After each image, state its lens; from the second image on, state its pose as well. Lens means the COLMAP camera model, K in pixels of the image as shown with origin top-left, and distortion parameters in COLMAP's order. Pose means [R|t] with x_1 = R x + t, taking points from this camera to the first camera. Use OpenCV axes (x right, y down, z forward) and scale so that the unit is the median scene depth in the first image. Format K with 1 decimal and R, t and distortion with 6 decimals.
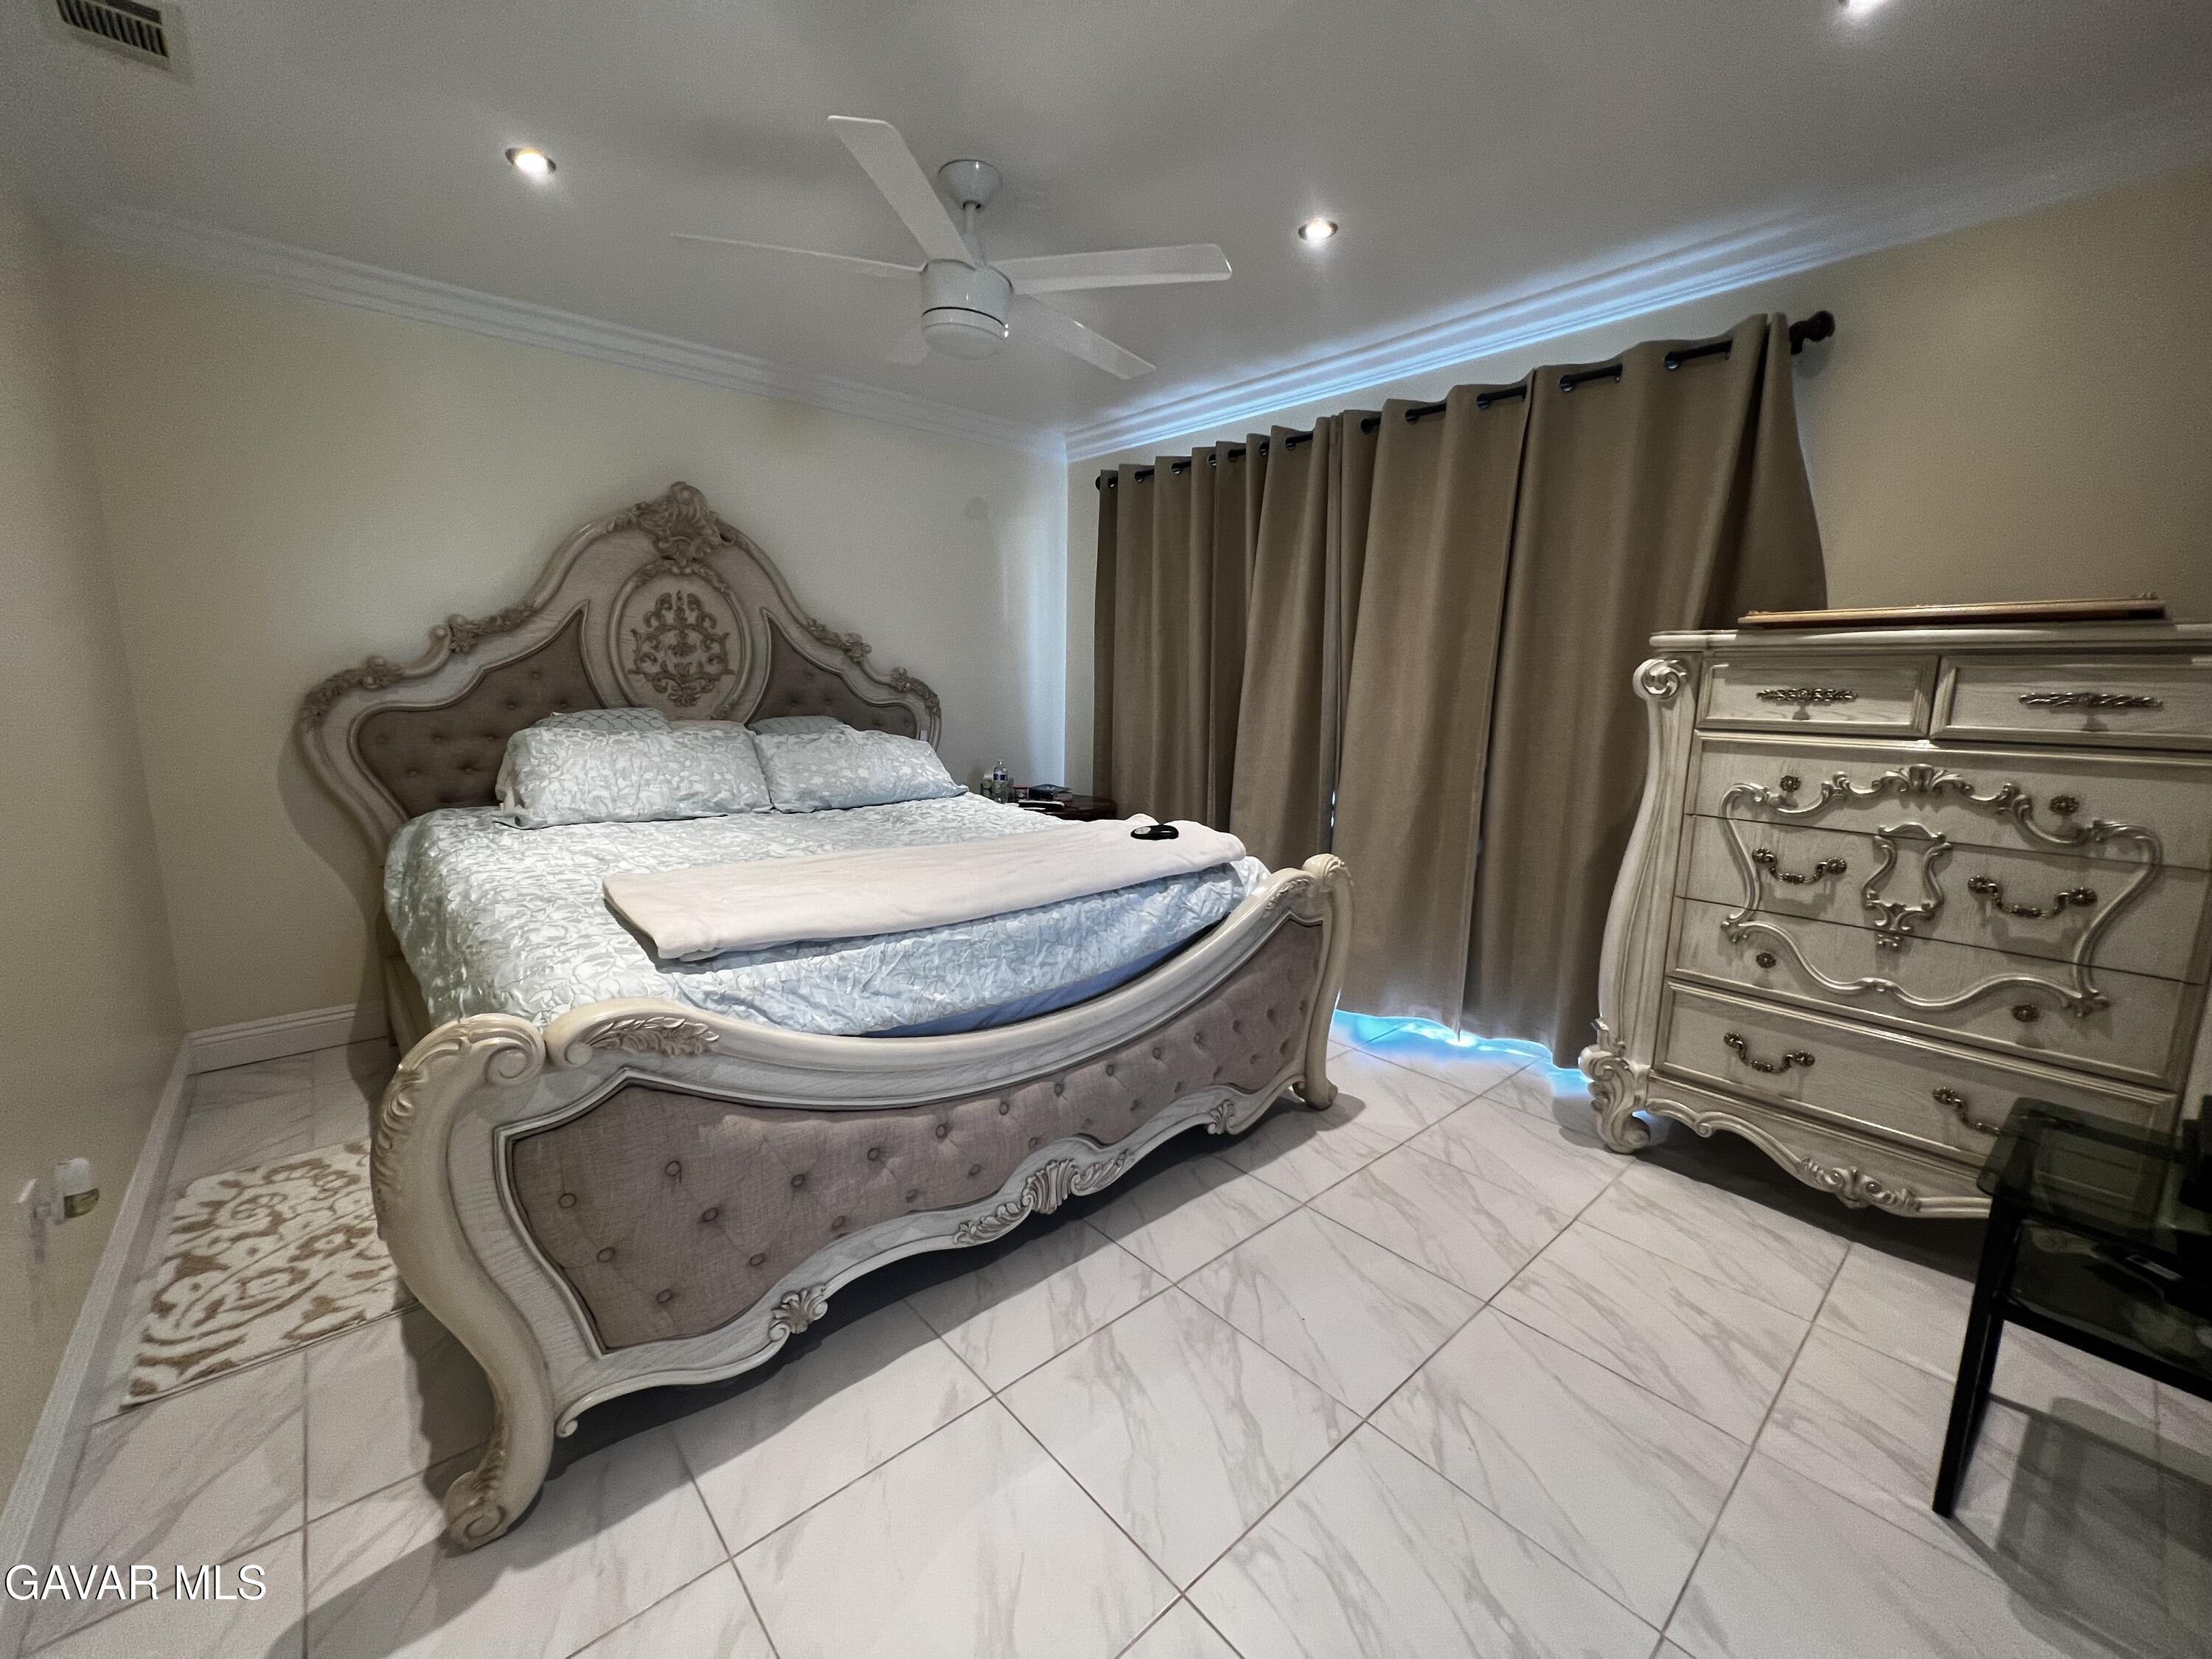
lens RADIAL K [[888.3, 0, 1098.9], [0, 888.3, 831.1], [0, 0, 1]] dist [-0.003533, 0.001240]
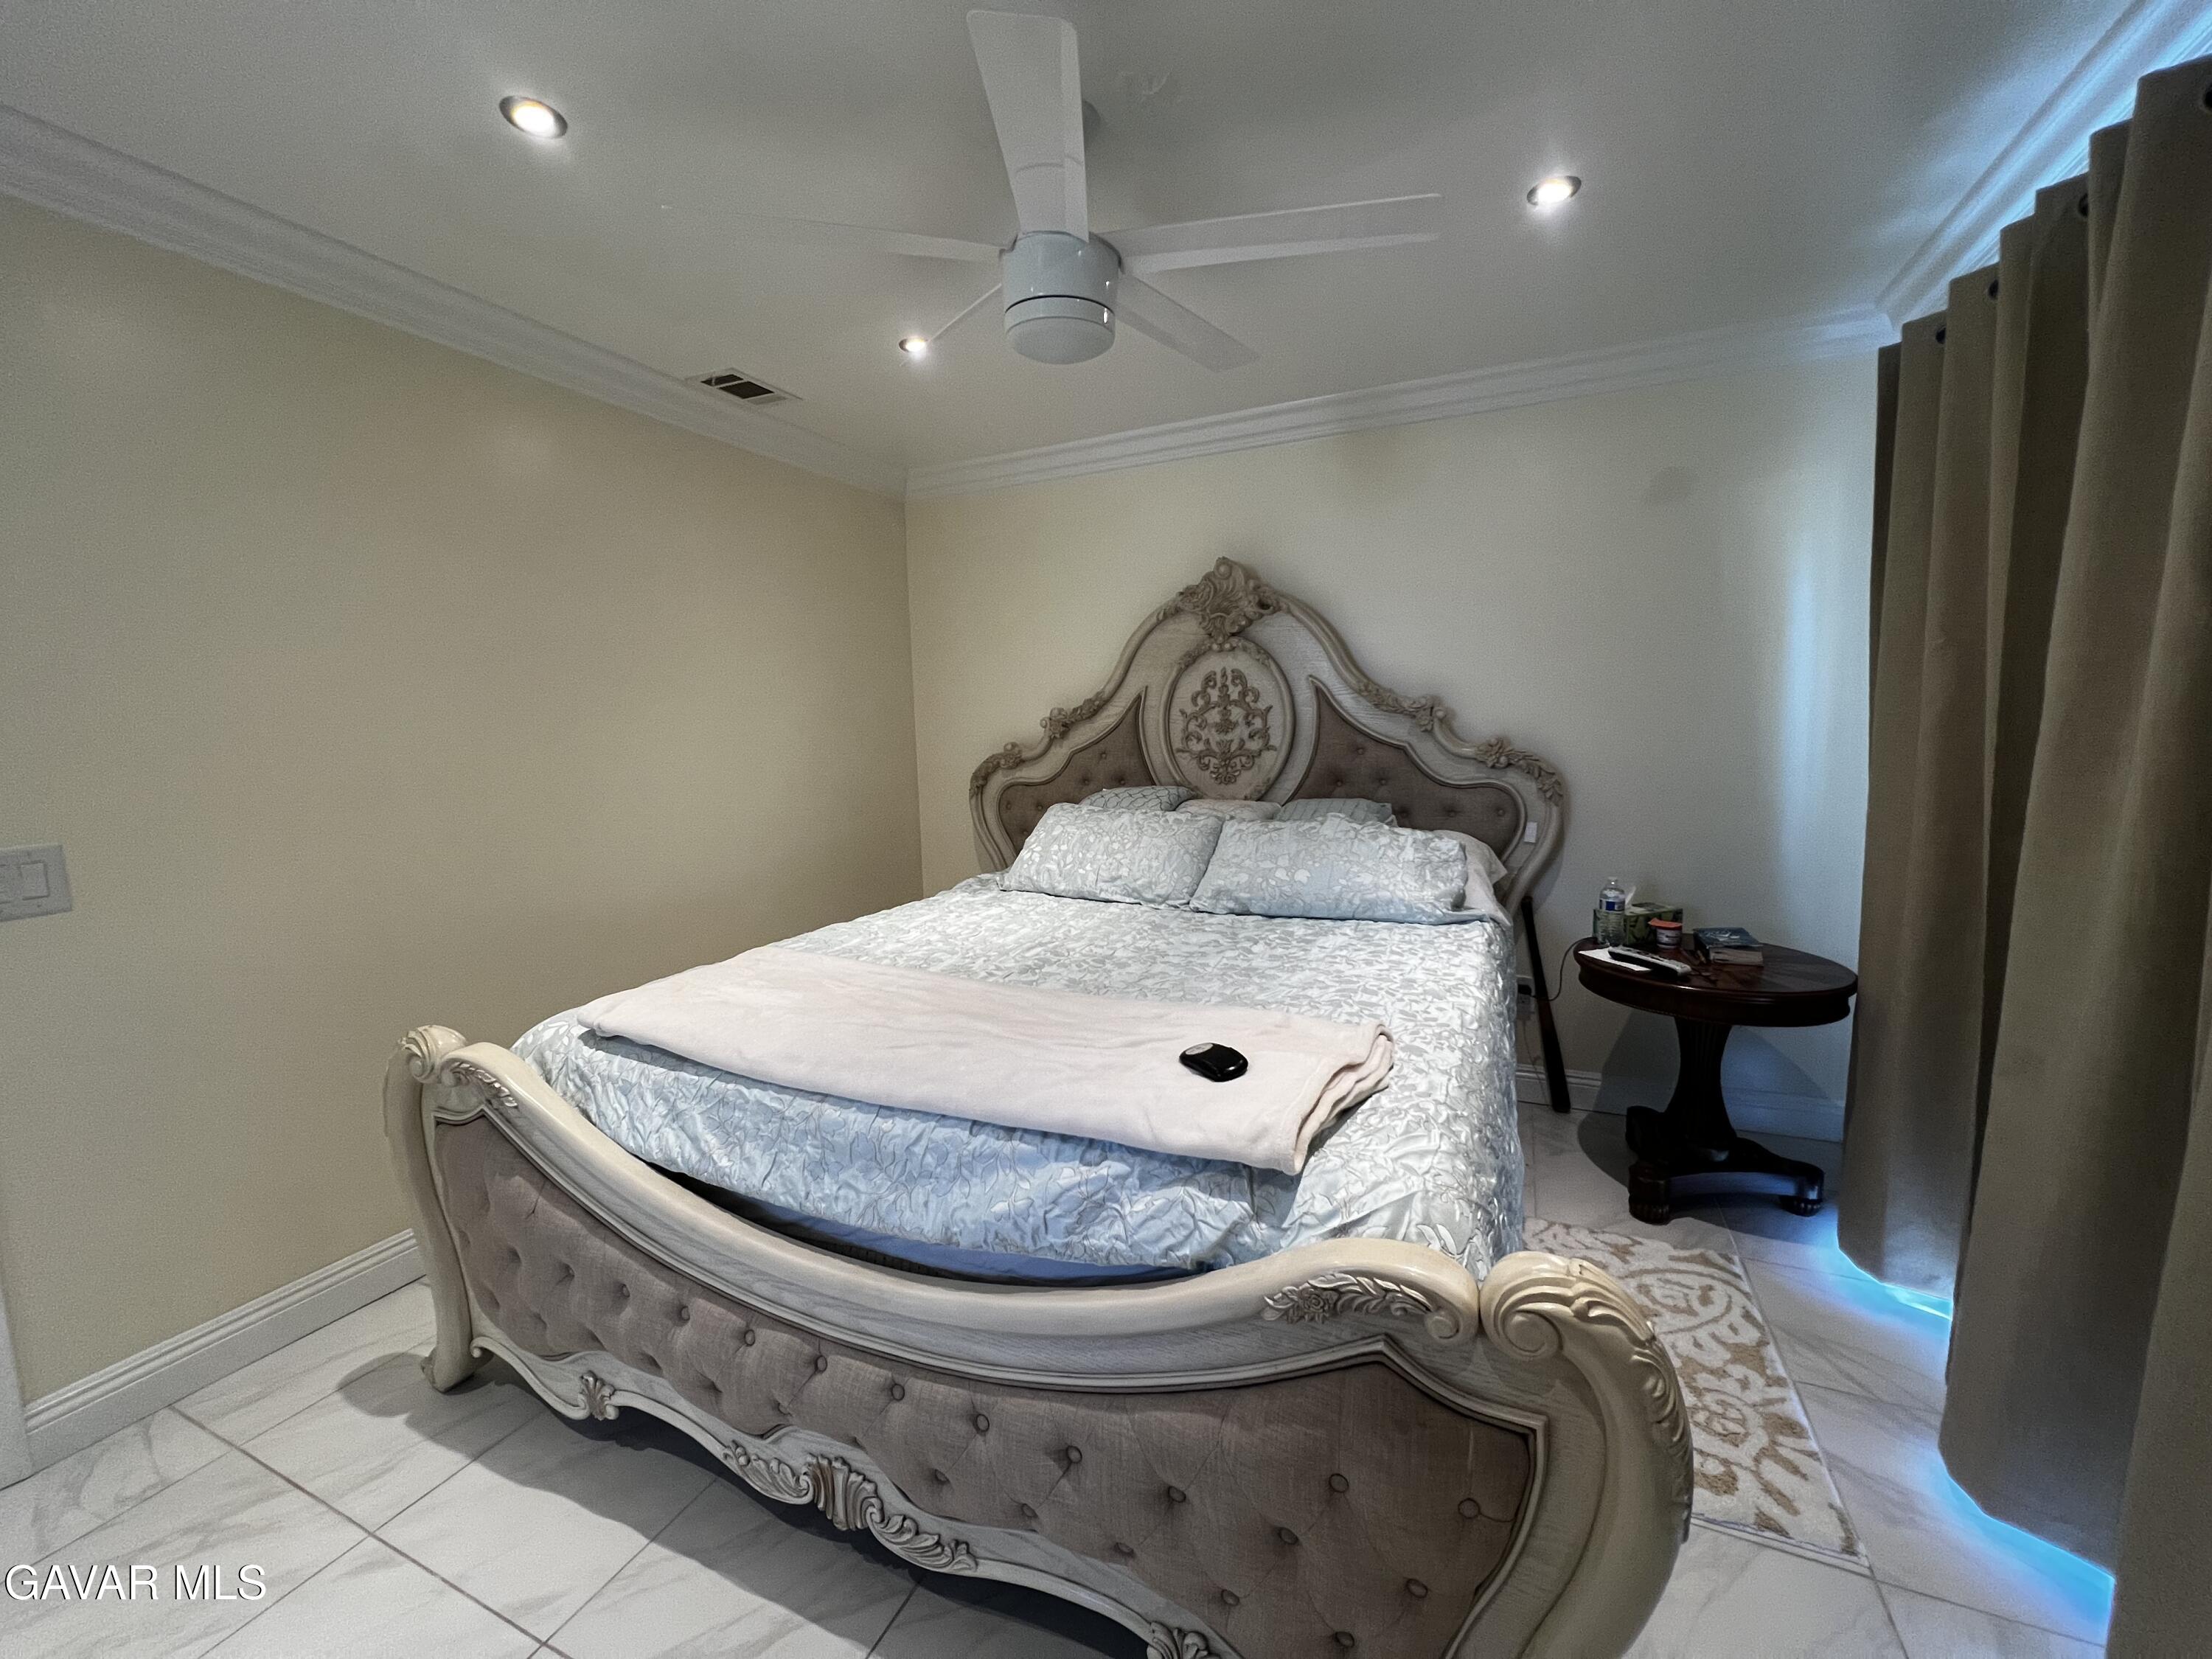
lens RADIAL K [[888.3, 0, 1094.0], [0, 888.3, 828.9], [0, 0, 1]] dist [-0.003533, 0.001240]
pose [[0.405247, 0.077864, -0.910885, 0.424145], [-0.124327, 0.991804, 0.029469, -0.119306], [0.905714, 0.101306, 0.411606, 0.550881]]
